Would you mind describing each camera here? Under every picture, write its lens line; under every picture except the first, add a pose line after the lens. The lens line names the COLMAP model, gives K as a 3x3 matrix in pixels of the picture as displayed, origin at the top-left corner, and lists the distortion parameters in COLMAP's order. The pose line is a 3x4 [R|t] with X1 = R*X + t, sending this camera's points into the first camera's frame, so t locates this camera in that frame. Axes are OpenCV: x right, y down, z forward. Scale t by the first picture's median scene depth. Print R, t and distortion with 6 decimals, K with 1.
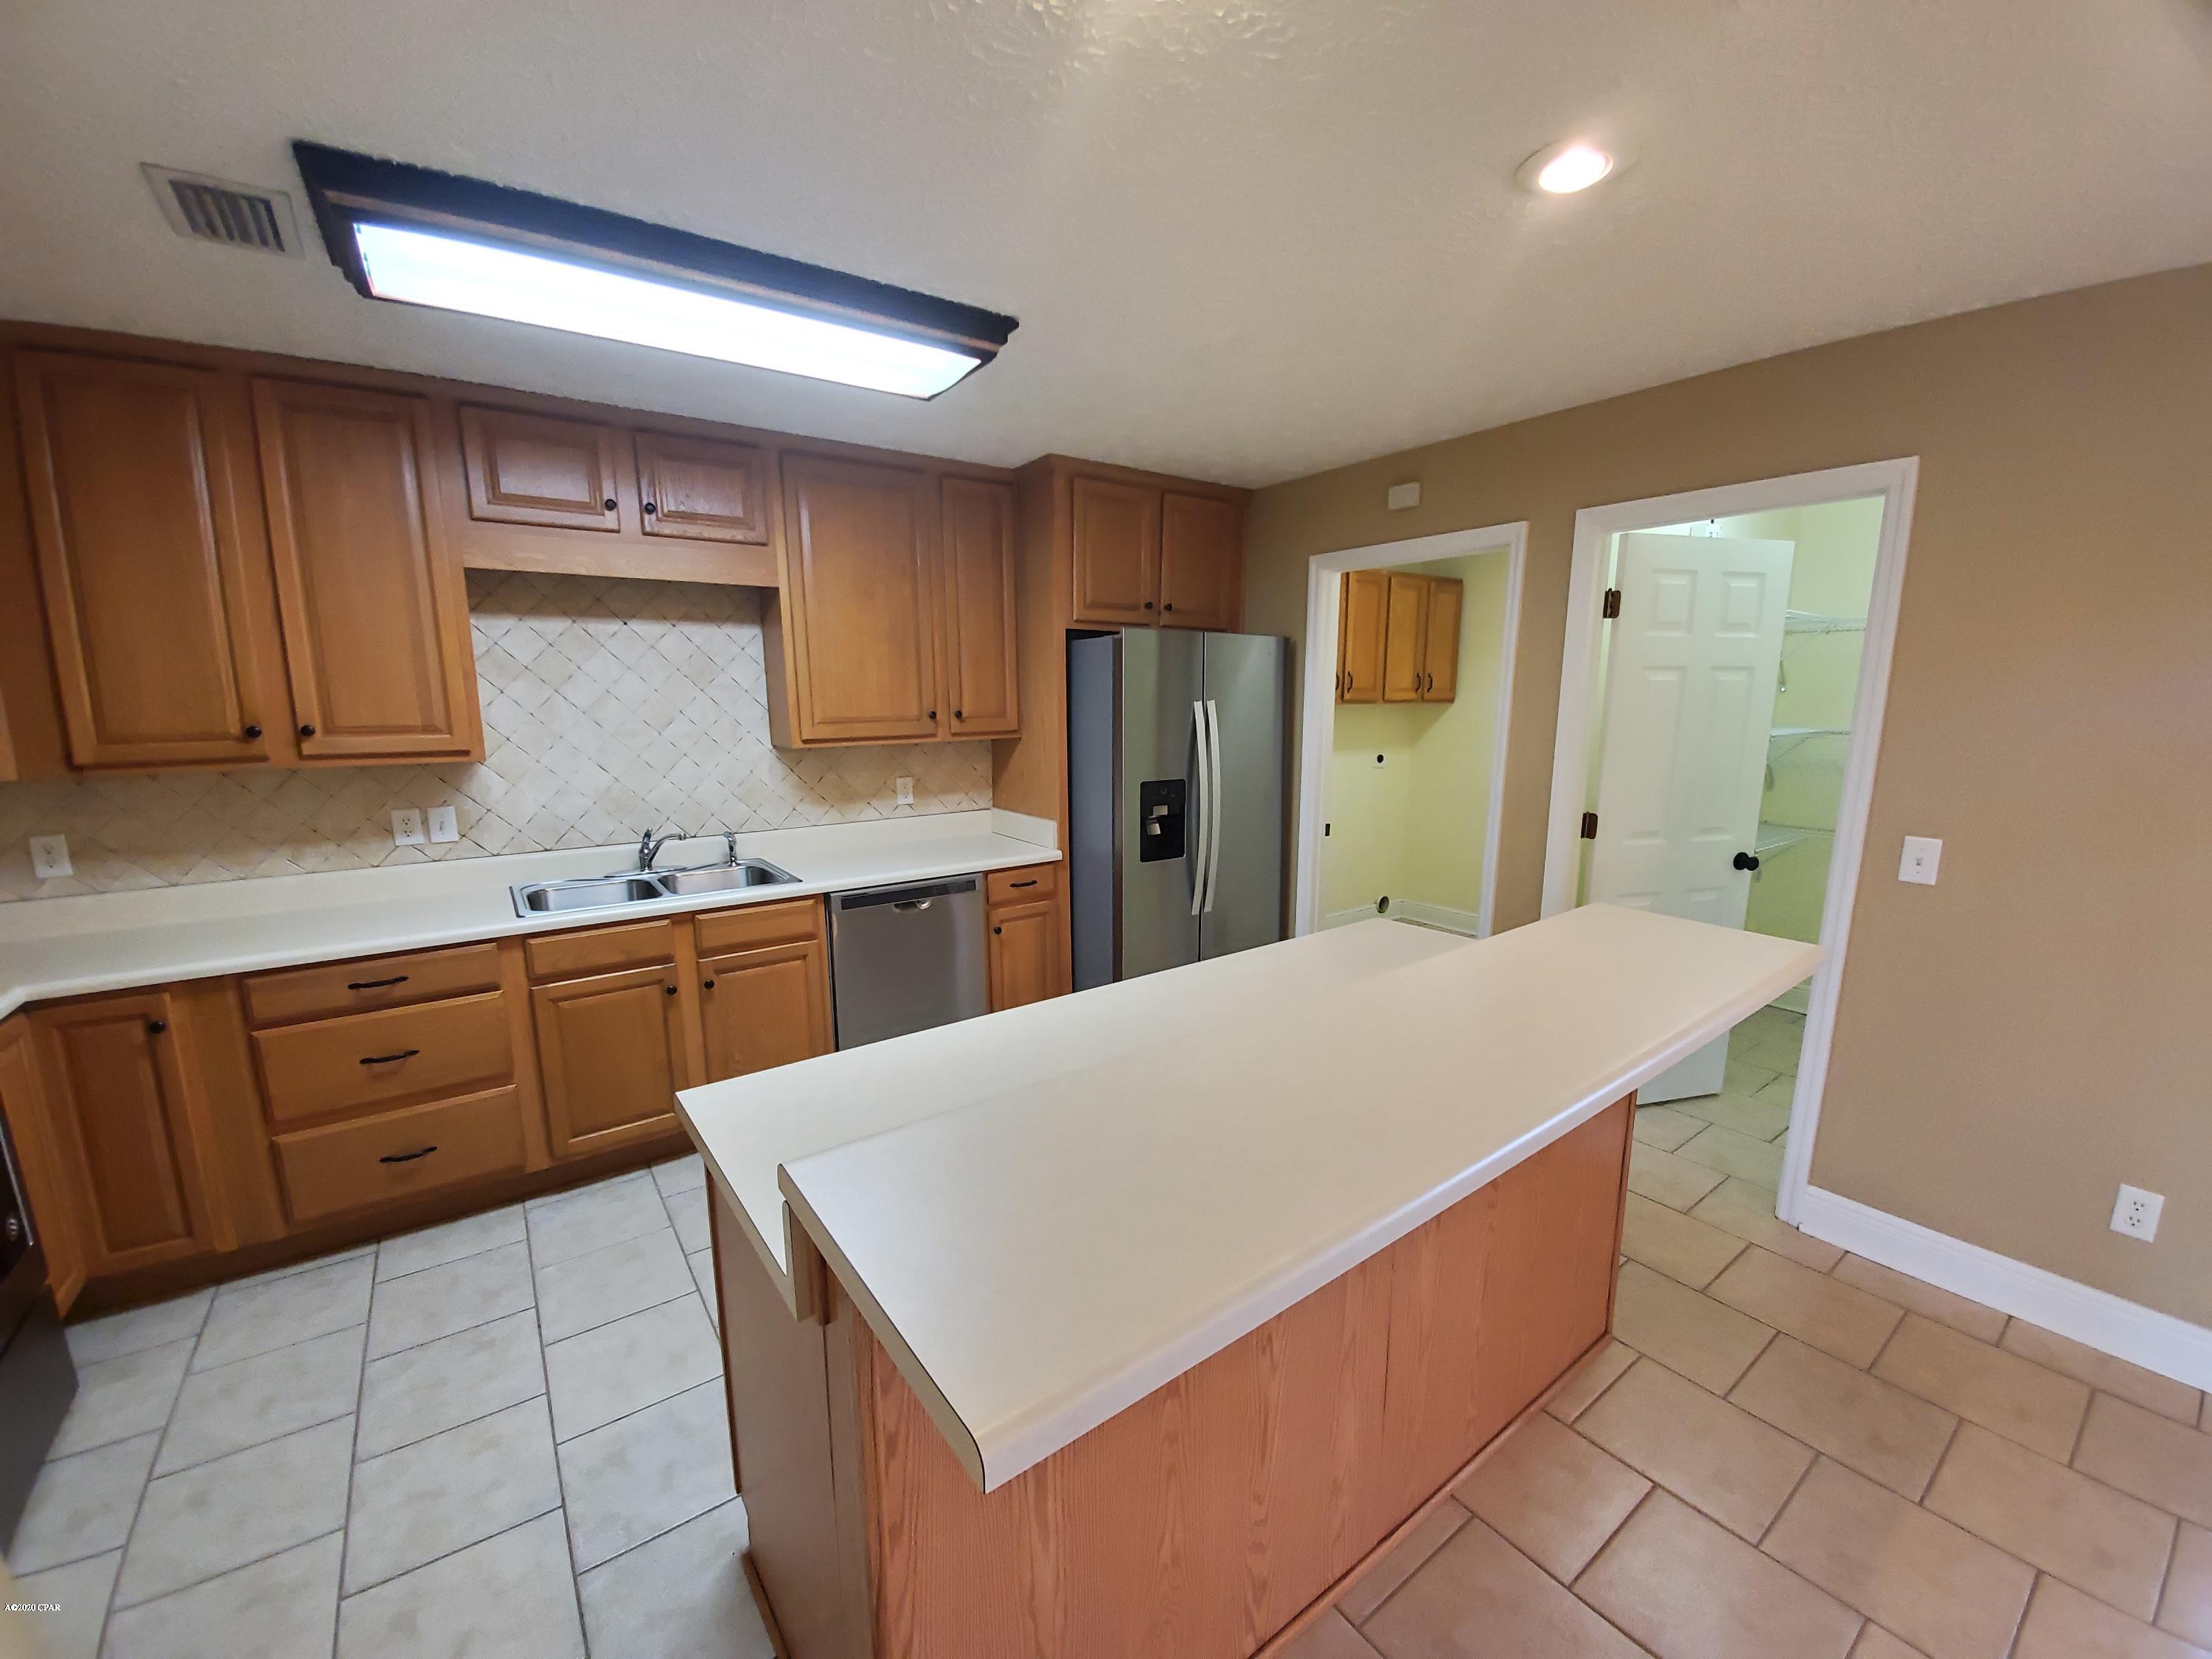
lens RADIAL K [[873.3, 0, 1111.3], [0, 873.3, 848.8], [0, 0, 1]] dist [0.011011, -0.015971]
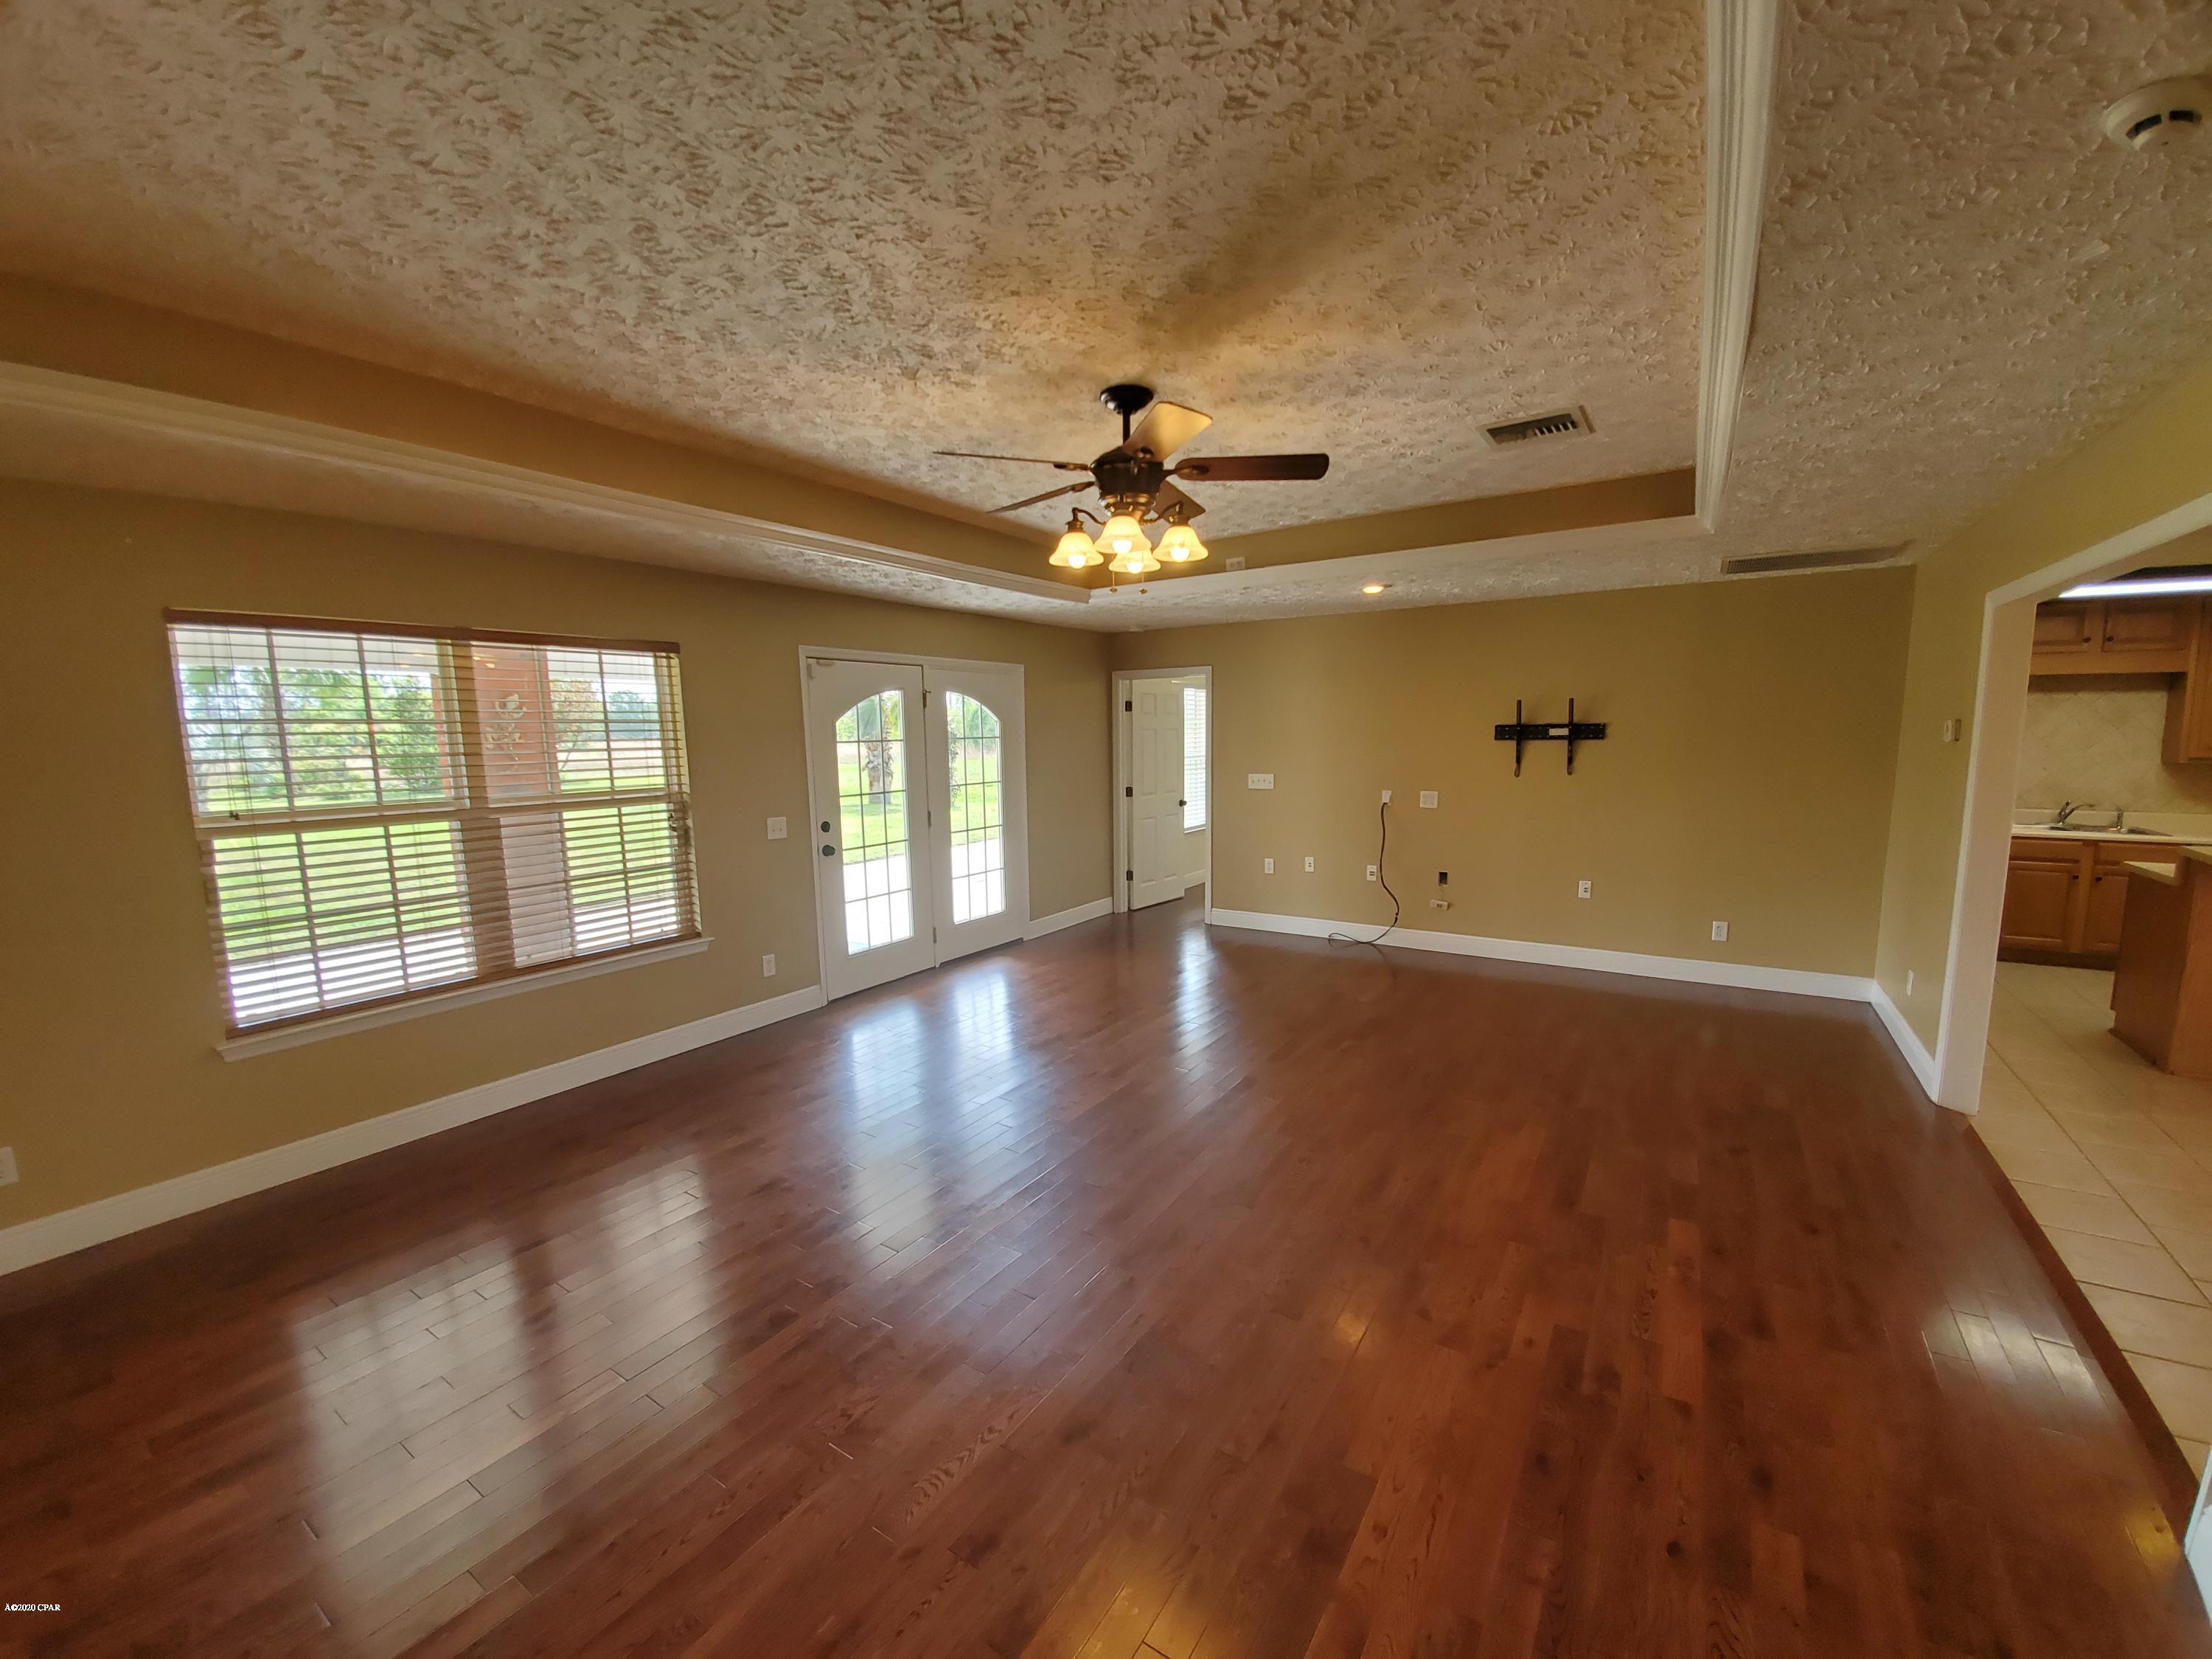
lens RADIAL K [[873.3, 0, 1111.3], [0, 873.3, 848.8], [0, 0, 1]] dist [0.011011, -0.015971]
pose [[0.352419, 0.122328, -0.927813, 0.449959], [-0.151865, 0.985755, 0.072283, 0.236176], [0.923438, 0.115429, 0.365976, -1.454211]]
